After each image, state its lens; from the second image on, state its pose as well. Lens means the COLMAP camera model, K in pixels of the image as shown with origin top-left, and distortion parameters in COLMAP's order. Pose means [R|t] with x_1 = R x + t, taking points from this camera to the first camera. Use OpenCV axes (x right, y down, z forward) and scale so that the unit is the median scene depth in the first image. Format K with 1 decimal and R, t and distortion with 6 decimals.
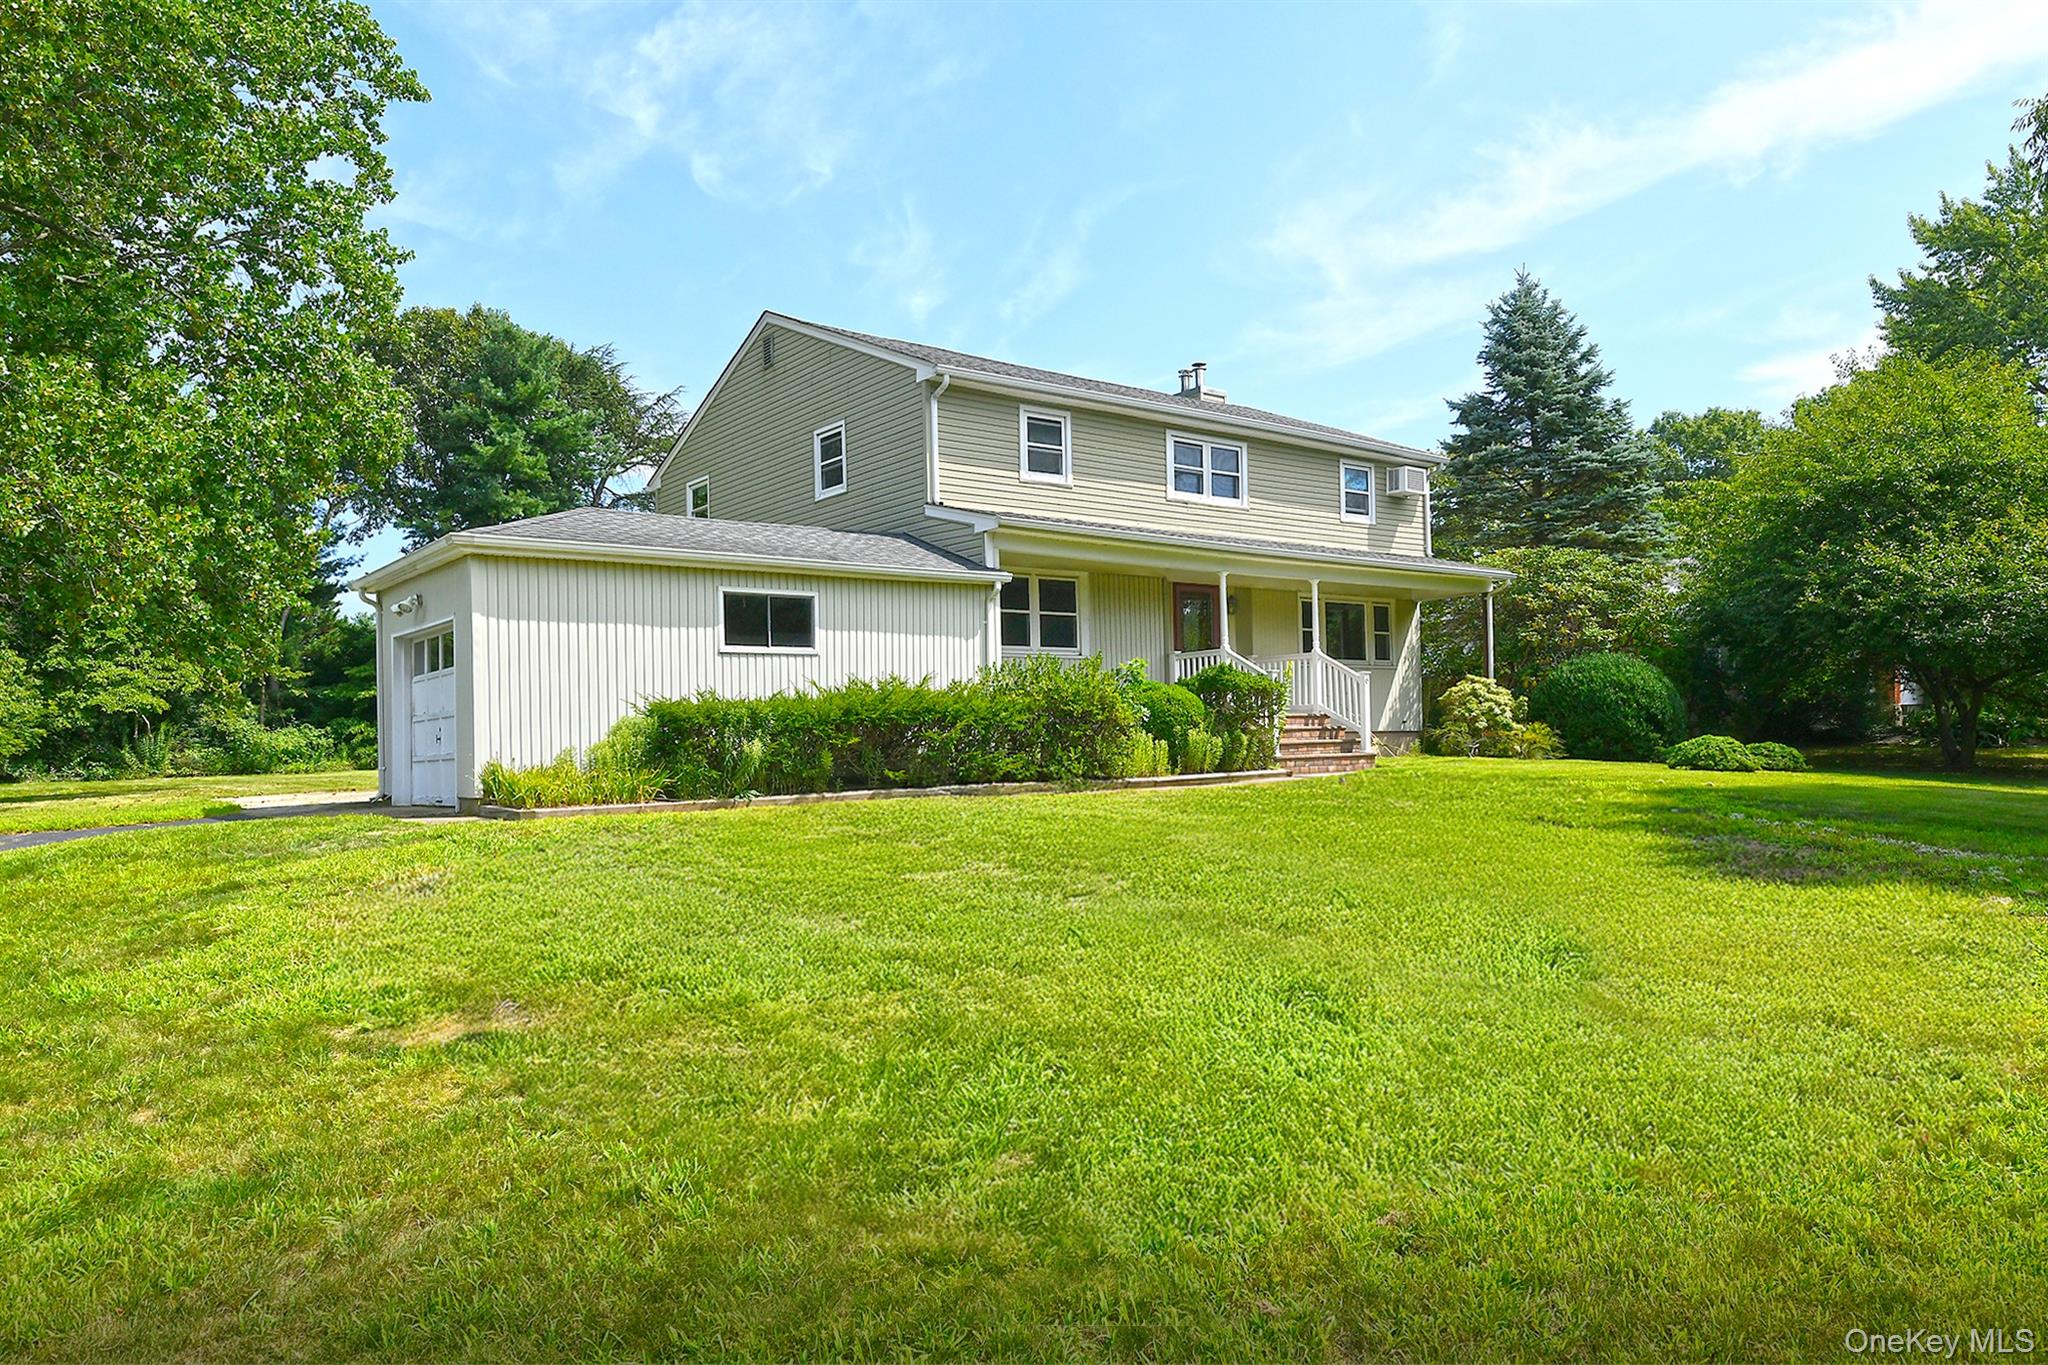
lens RADIAL K [[1353.7, 0, 1024.0], [0, 1353.7, 682.5], [0, 0, 1]] dist [-0.002140, -0.000927]
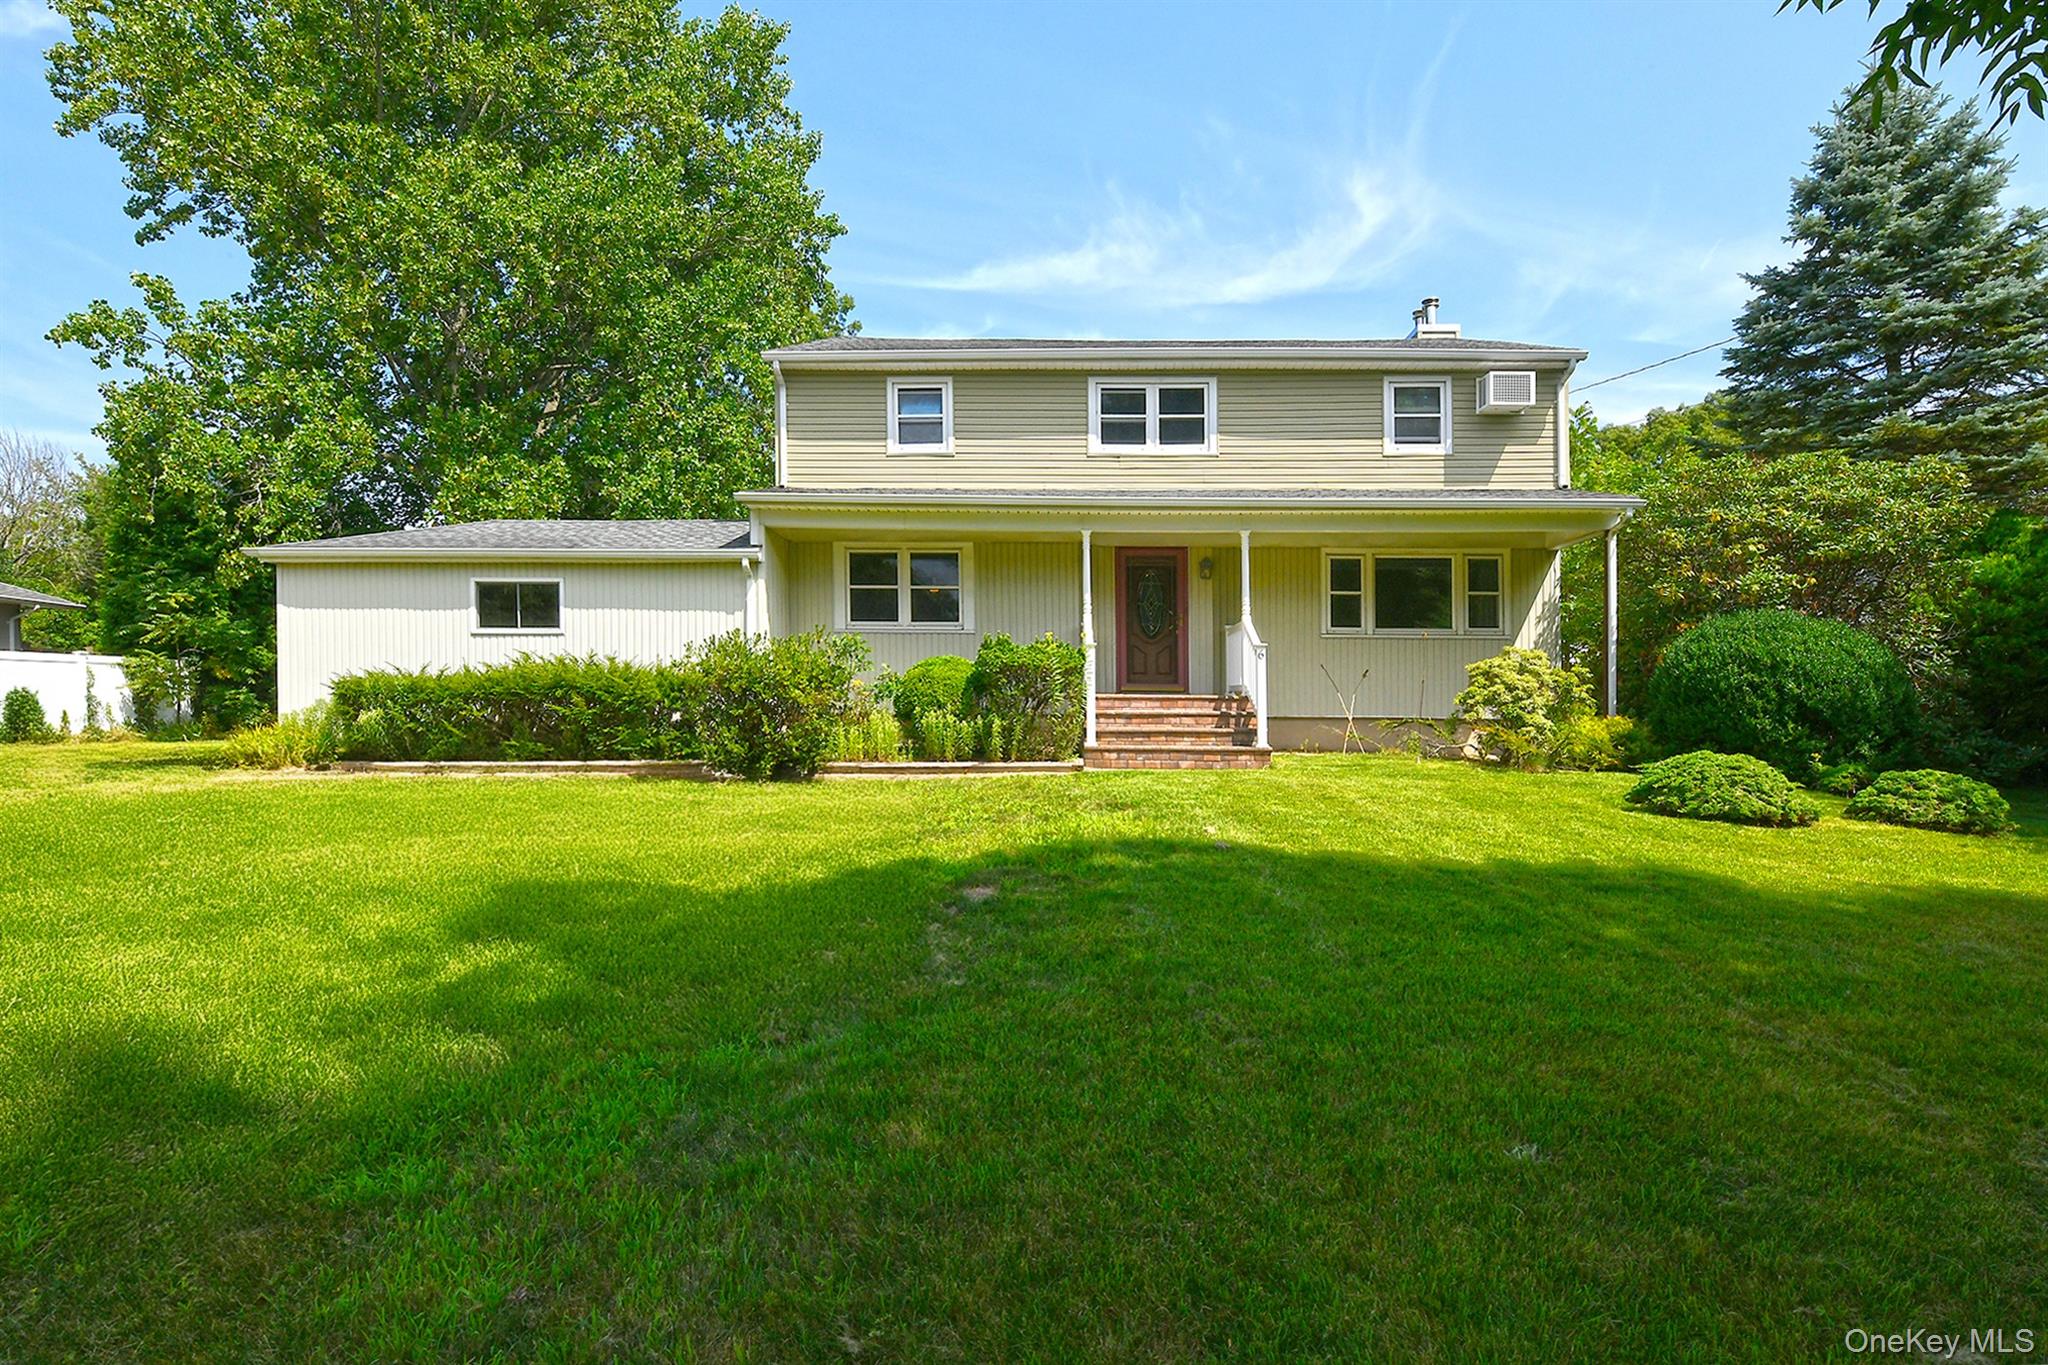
lens RADIAL K [[1001.6, 0, 1024.0], [0, 1001.6, 682.5], [0, 0, 1]] dist [-0.010806, 0.000714]
pose [[0.772805, 0.016343, -0.634433, 0.526209], [0.002427, 0.999585, 0.028706, -0.002643], [0.634639, -0.023724, 0.772444, 0.477349]]
